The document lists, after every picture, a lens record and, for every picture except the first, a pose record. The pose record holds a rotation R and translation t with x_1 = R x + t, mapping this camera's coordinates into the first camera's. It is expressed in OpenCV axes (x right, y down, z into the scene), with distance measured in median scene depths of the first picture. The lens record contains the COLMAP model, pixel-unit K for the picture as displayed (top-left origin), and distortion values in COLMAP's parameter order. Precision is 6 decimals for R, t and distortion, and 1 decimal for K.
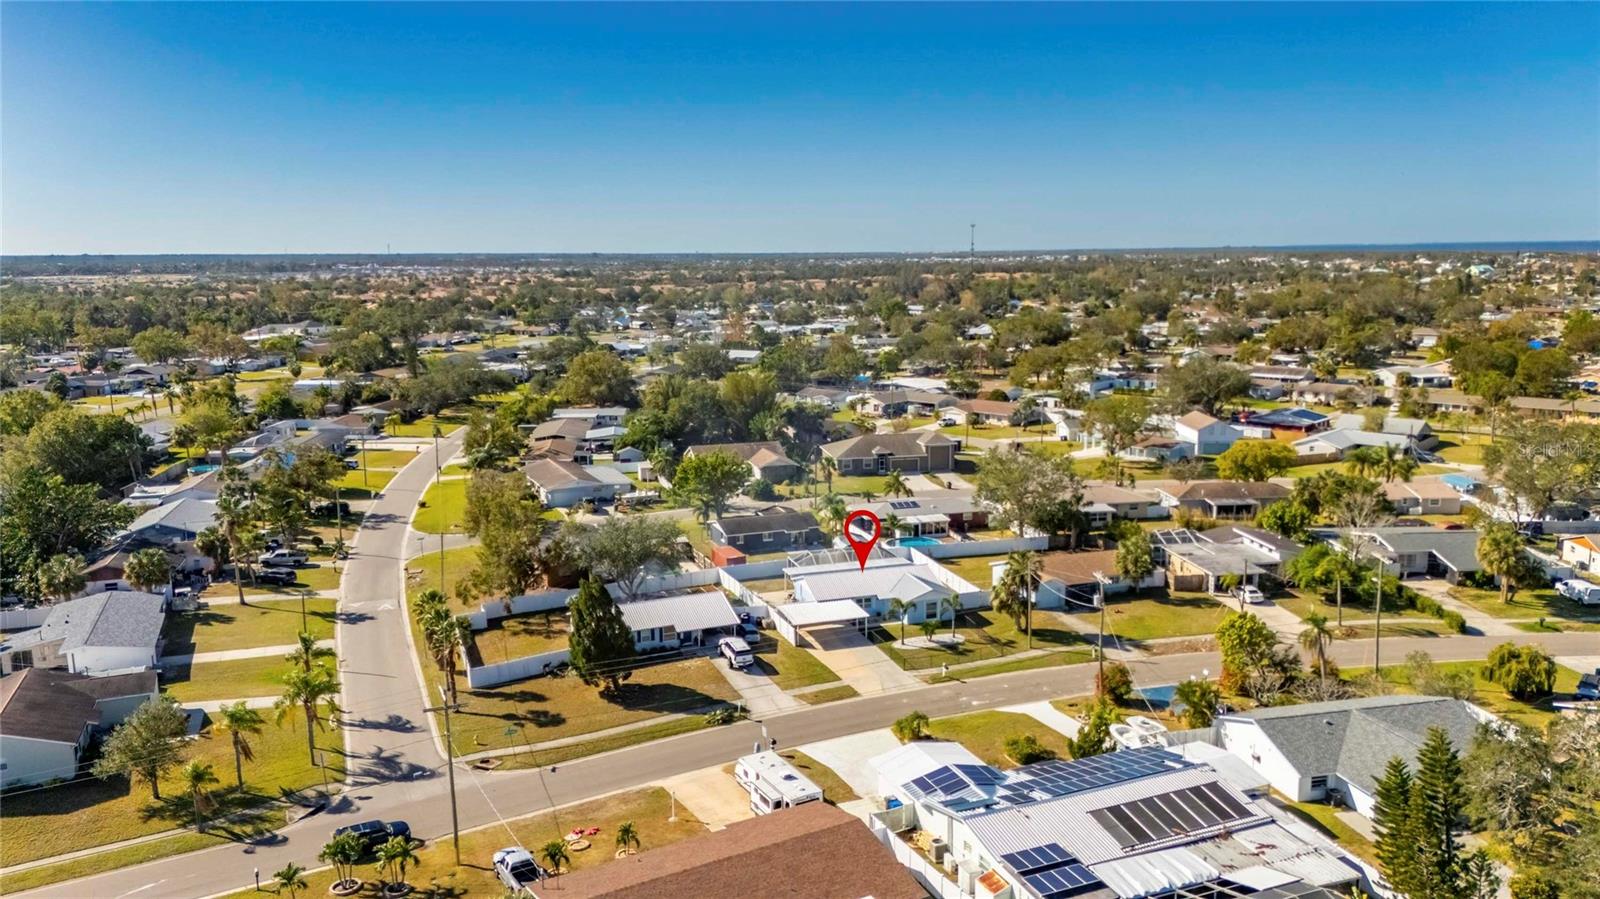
lens RADIAL K [[1170.1, 0, 805.2], [0, 1170.1, 456.6], [0, 0, 1]] dist [0.067185, -0.061015]
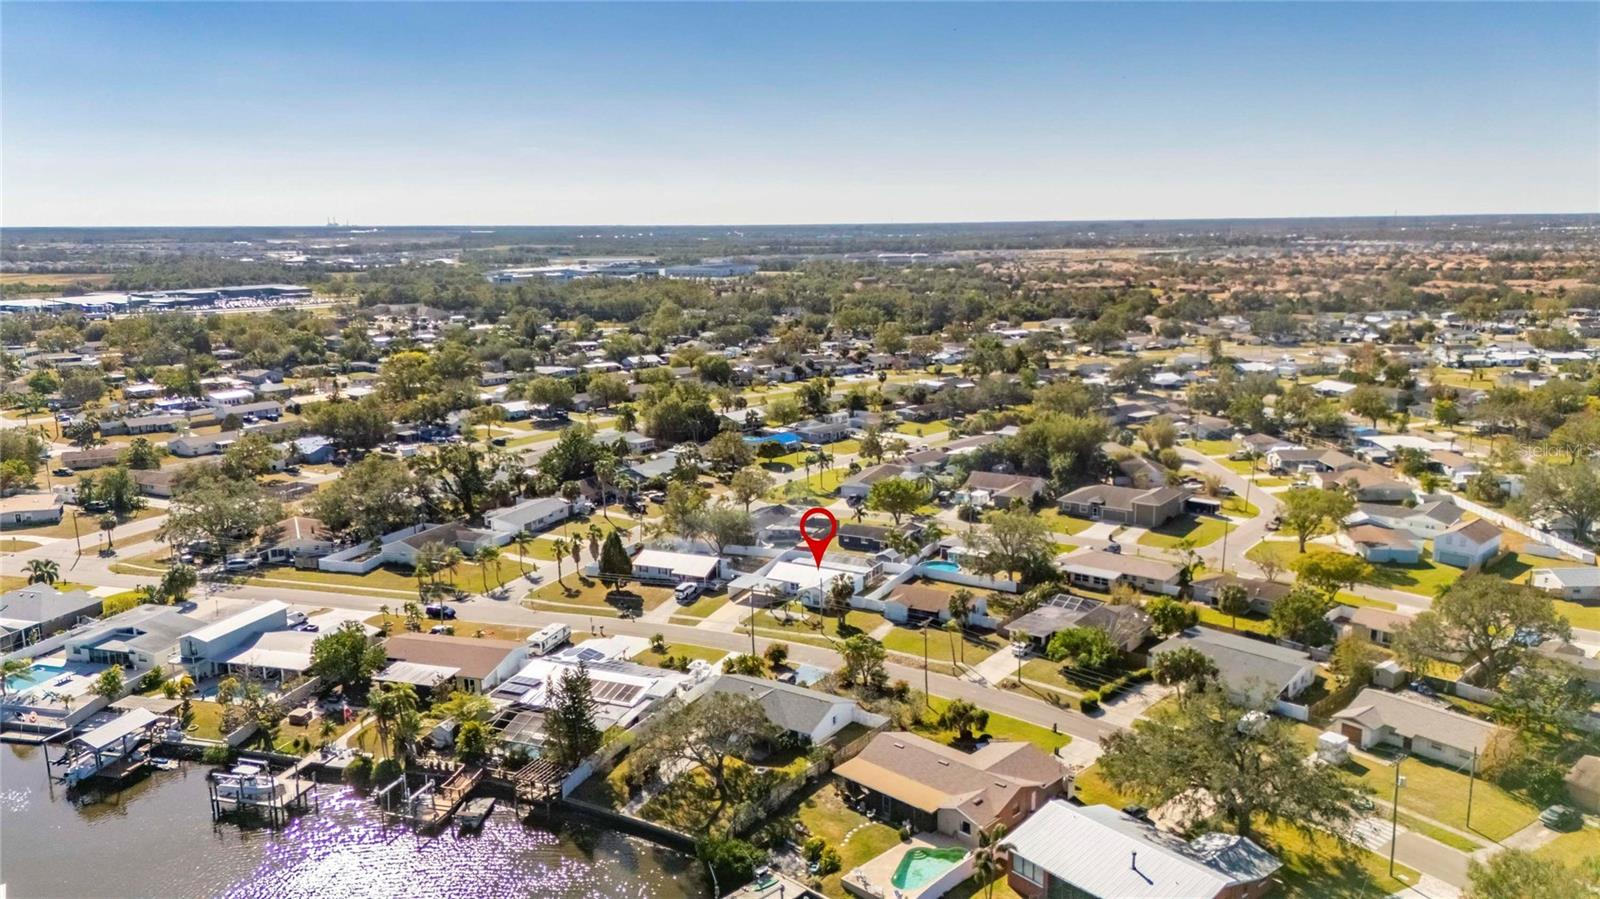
lens RADIAL K [[1170.1, 0, 798.8], [0, 1170.1, 432.6], [0, 0, 1]] dist [0.067185, -0.061015]
pose [[0.677944, 0.130012, -0.723525, 1.088986], [-0.121893, 0.990493, 0.063770, -0.169865], [0.724937, 0.044960, 0.687346, -0.090774]]
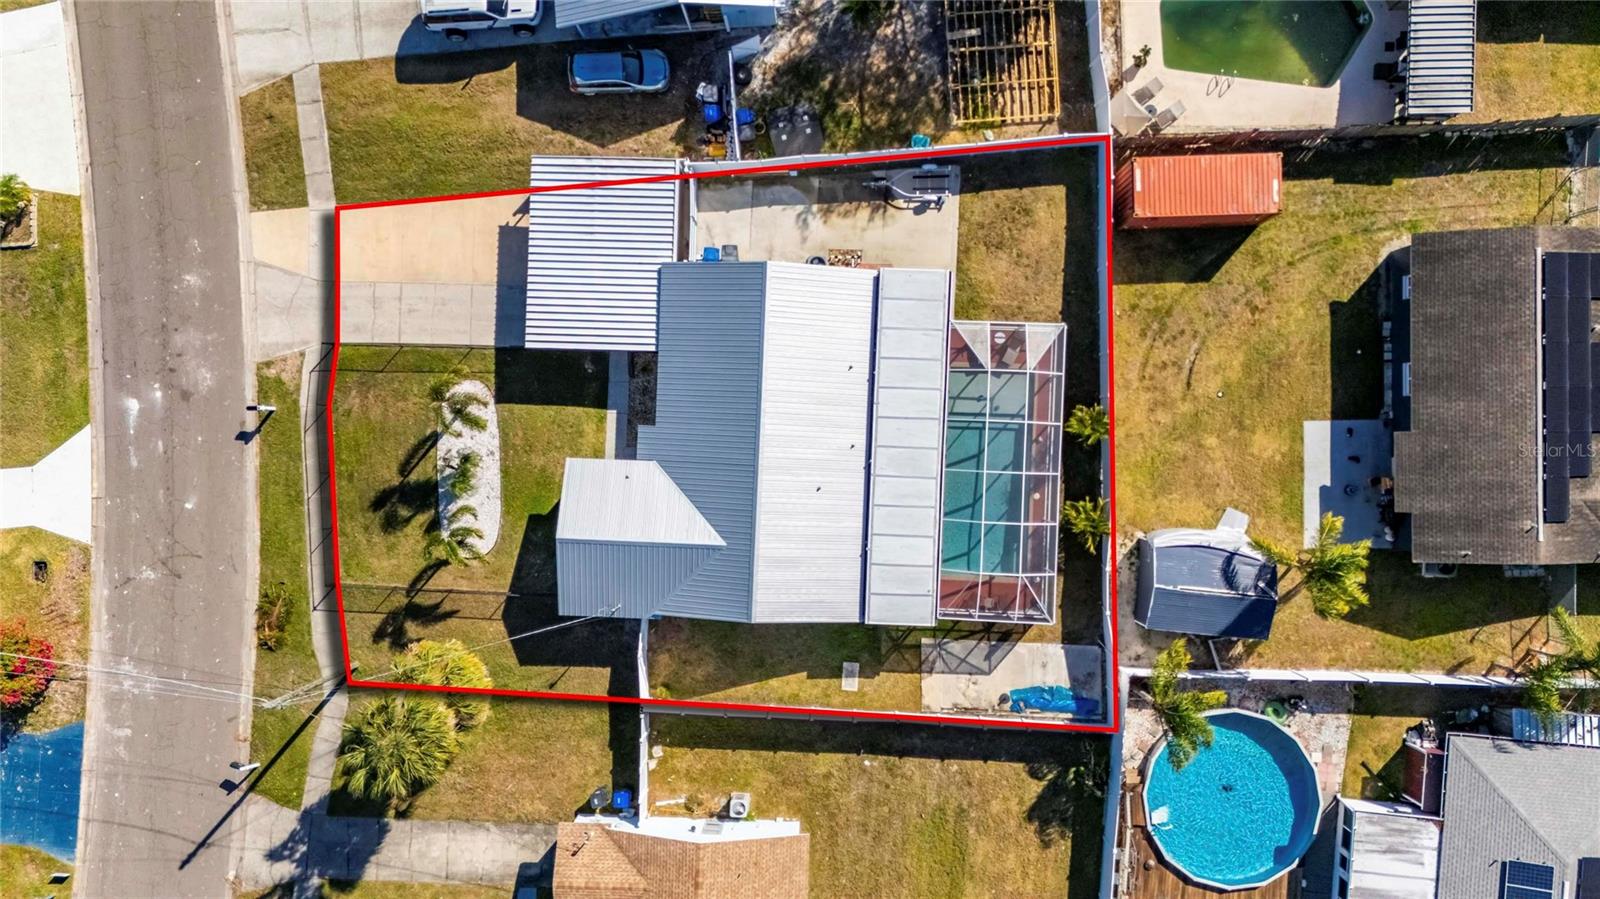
lens RADIAL K [[1170.1, 0, 797.2], [0, 1170.1, 443.0], [0, 0, 1]] dist [0.067185, -0.061015]
pose [[-0.349068, 0.936651, 0.028941, 0.036852], [-0.134067, -0.080482, 0.987699, -0.254940], [0.927458, 0.340893, 0.153668, 0.910741]]
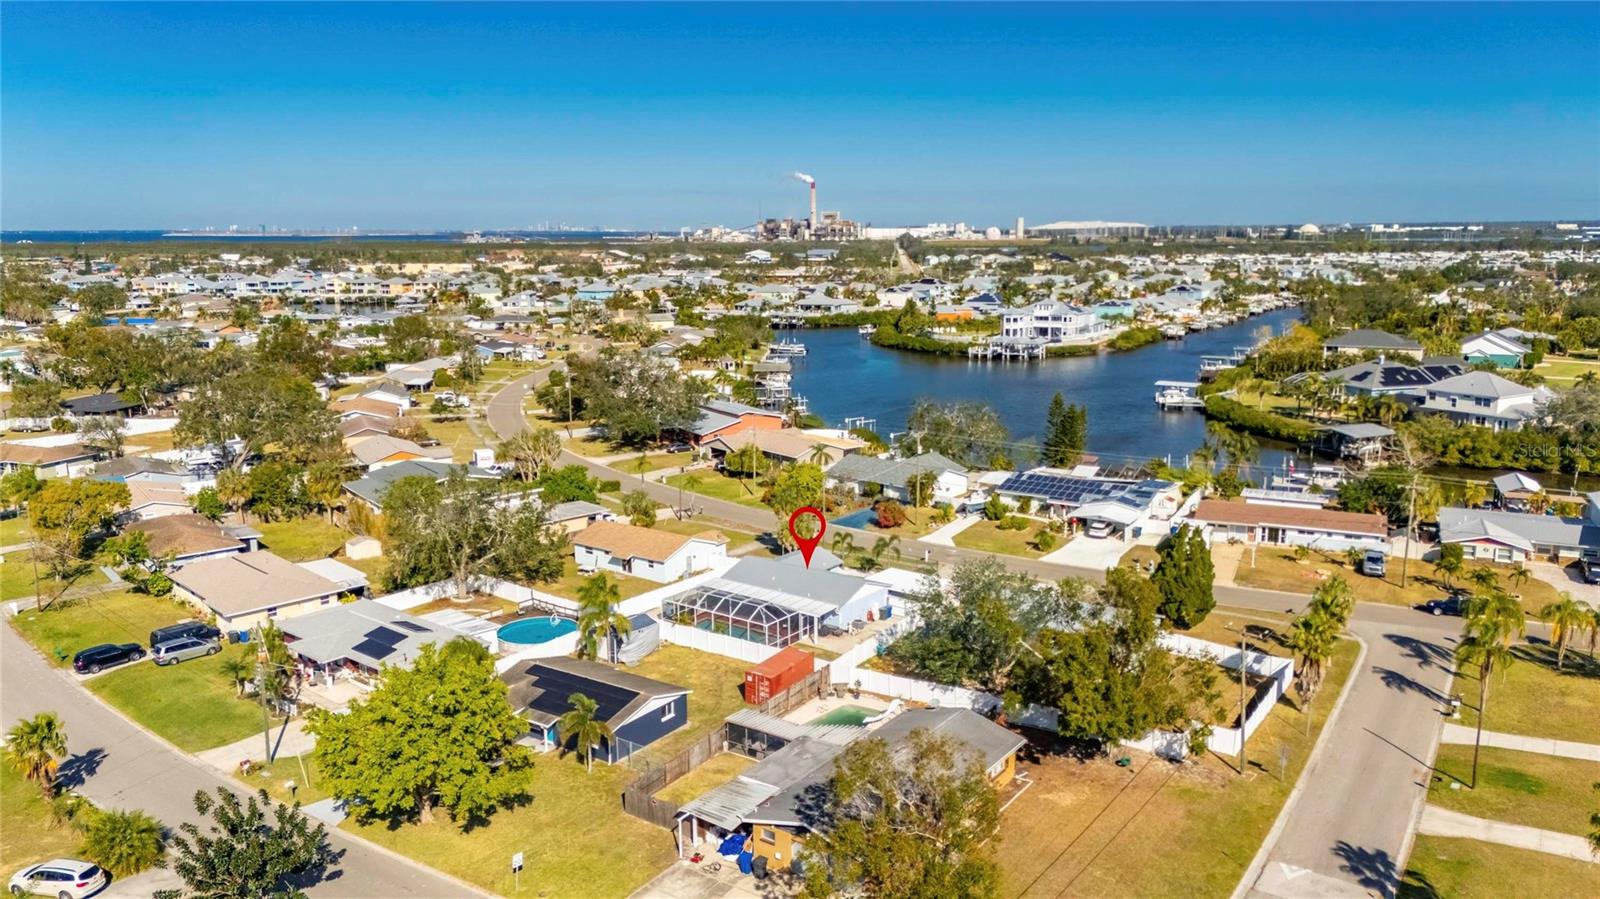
lens RADIAL K [[1170.1, 0, 804.0], [0, 1170.1, 461.7], [0, 0, 1]] dist [0.067185, -0.061015]
pose [[-0.566911, -0.145708, 0.810791, -0.614321], [0.153344, 0.948365, 0.277651, -0.210332], [-0.809381, 0.281733, -0.515294, 1.362485]]
